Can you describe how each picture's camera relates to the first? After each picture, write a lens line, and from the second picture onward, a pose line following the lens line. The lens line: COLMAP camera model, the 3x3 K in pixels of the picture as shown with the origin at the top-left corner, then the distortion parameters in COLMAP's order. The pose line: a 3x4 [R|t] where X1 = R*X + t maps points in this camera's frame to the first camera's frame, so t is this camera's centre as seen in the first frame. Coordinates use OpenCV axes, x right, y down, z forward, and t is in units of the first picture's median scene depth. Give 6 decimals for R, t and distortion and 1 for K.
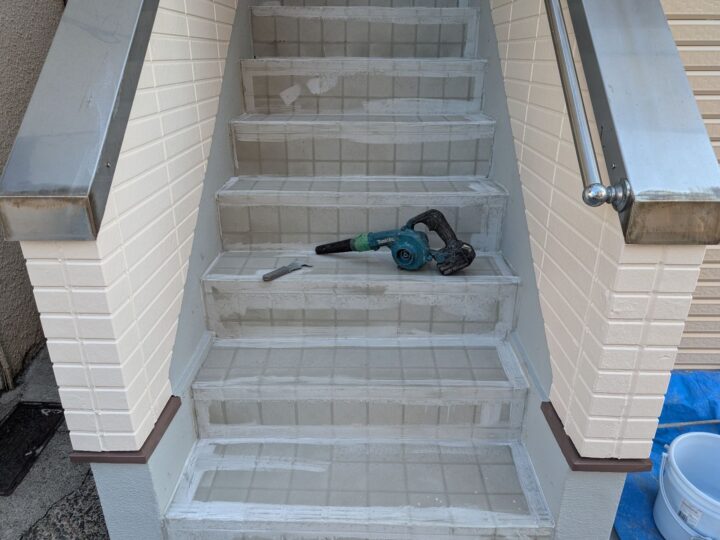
lens RADIAL K [[521.6, 0, 356.5], [0, 521.6, 272.2], [0, 0, 1]] dist [-0.000524, -0.004554]
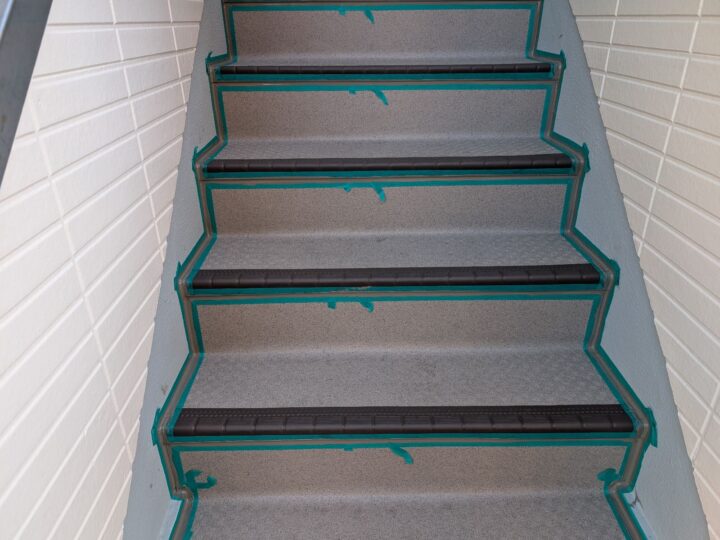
lens RADIAL K [[517.8, 0, 348.2], [0, 517.8, 272.0], [0, 0, 1]] dist [-0.001571, -0.004223]
pose [[0.999795, -0.019791, 0.004344, -0.082982], [0.019472, 0.997758, 0.064033, -0.304387], [-0.005601, -0.063935, 0.997938, 0.482732]]
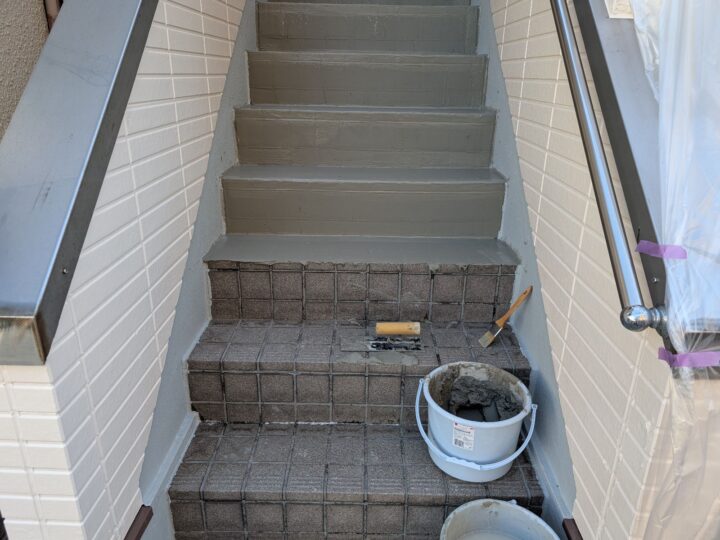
lens RADIAL K [[518.8, 0, 357.1], [0, 518.8, 263.3], [0, 0, 1]] dist [-0.002168, -0.000062]
pose [[0.999930, 0.011824, -0.000002, 0.003302], [-0.011814, 0.999122, -0.040191, -0.164868], [-0.000473, 0.040188, 0.999192, 0.129557]]
